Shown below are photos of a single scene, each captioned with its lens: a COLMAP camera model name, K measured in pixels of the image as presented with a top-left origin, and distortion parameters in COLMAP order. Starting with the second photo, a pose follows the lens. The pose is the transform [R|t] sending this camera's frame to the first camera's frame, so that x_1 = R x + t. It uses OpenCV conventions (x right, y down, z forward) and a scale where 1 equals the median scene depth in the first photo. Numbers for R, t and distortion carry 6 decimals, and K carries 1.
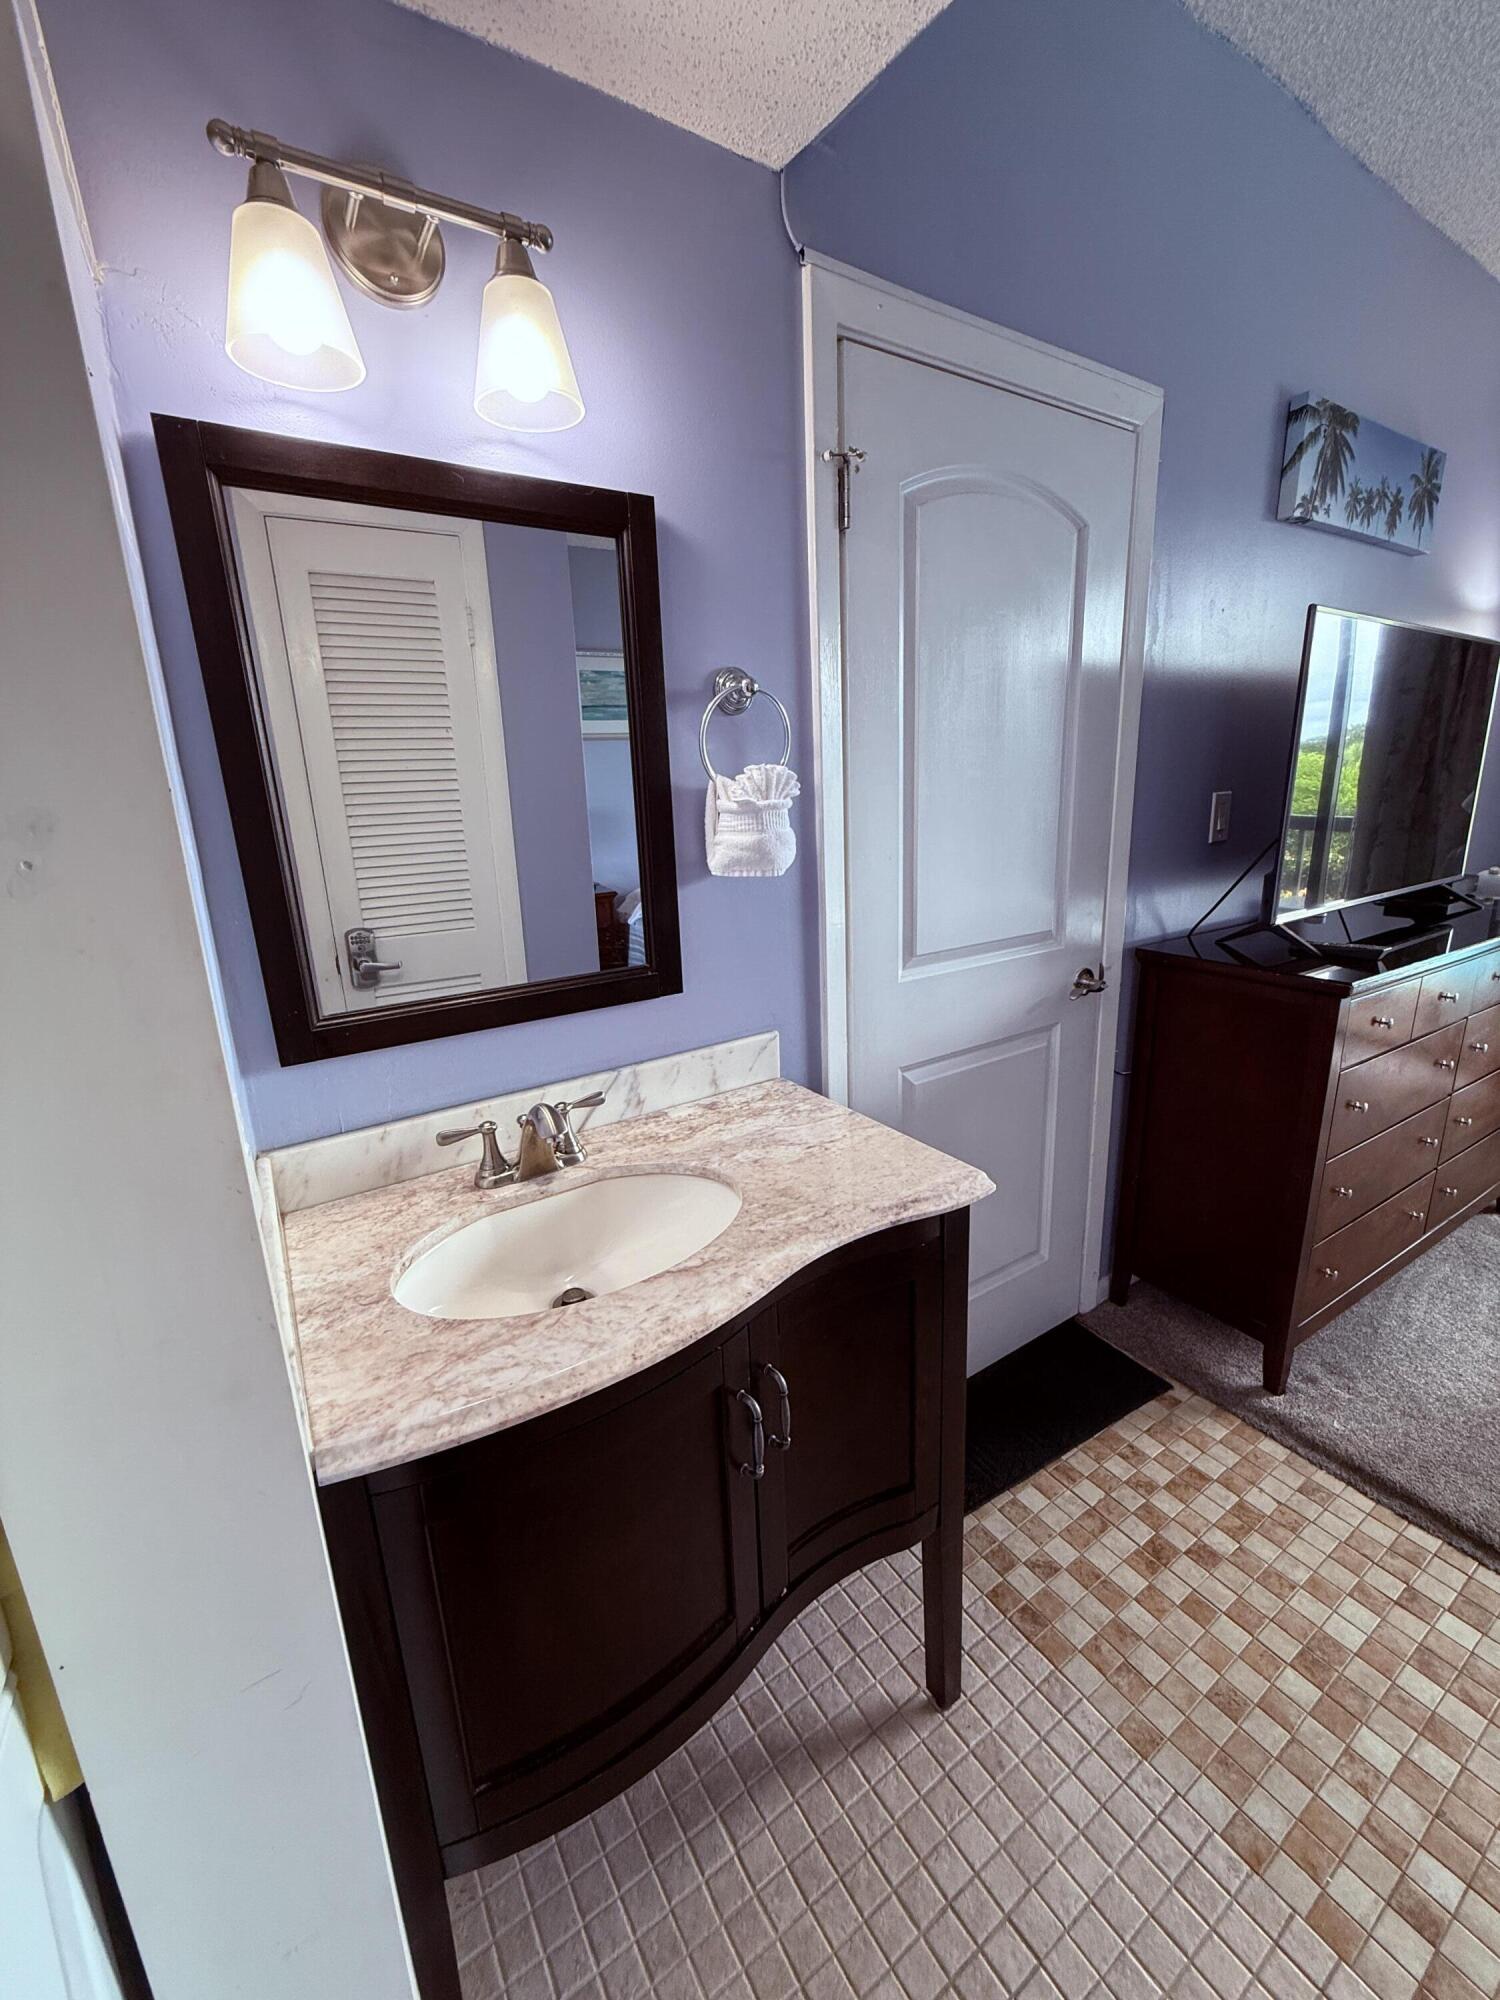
lens RADIAL K [[797.2, 0, 750.0], [0, 797.2, 1000.0], [0, 0, 1]] dist [-0.000397, -0.000104]
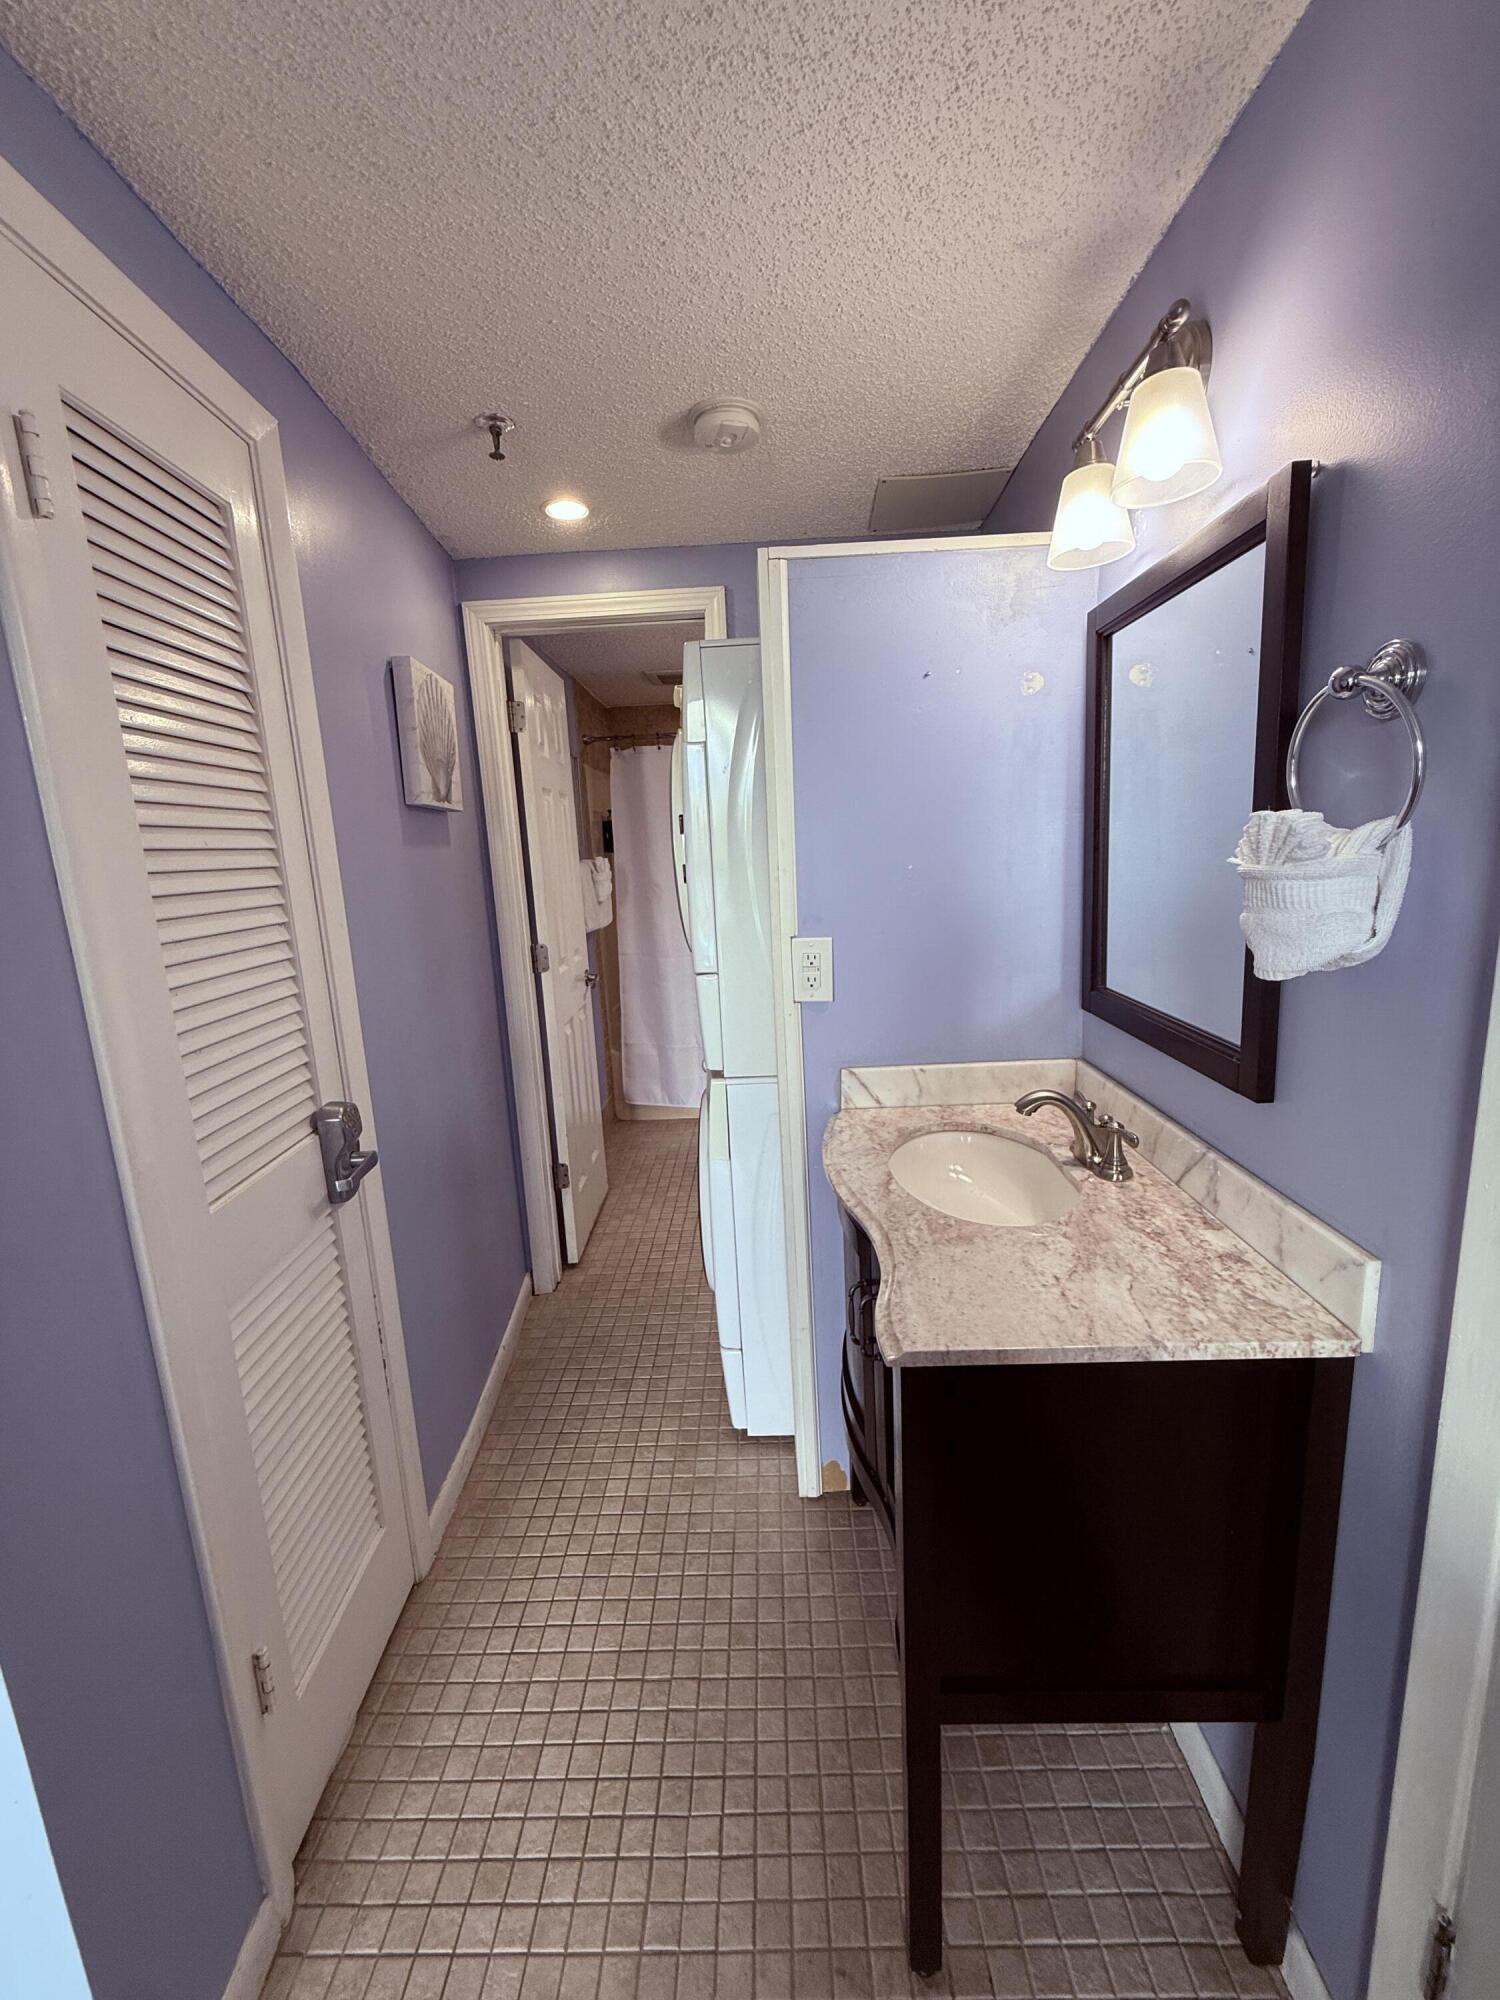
lens RADIAL K [[797.2, 0, 750.0], [0, 797.2, 1000.0], [0, 0, 1]] dist [-0.000397, -0.000104]
pose [[-0.560875, 0.228440, -0.795761, 0.798199], [-0.133488, 0.923650, 0.359239, -0.320471], [0.817068, 0.307712, -0.487558, 0.983701]]
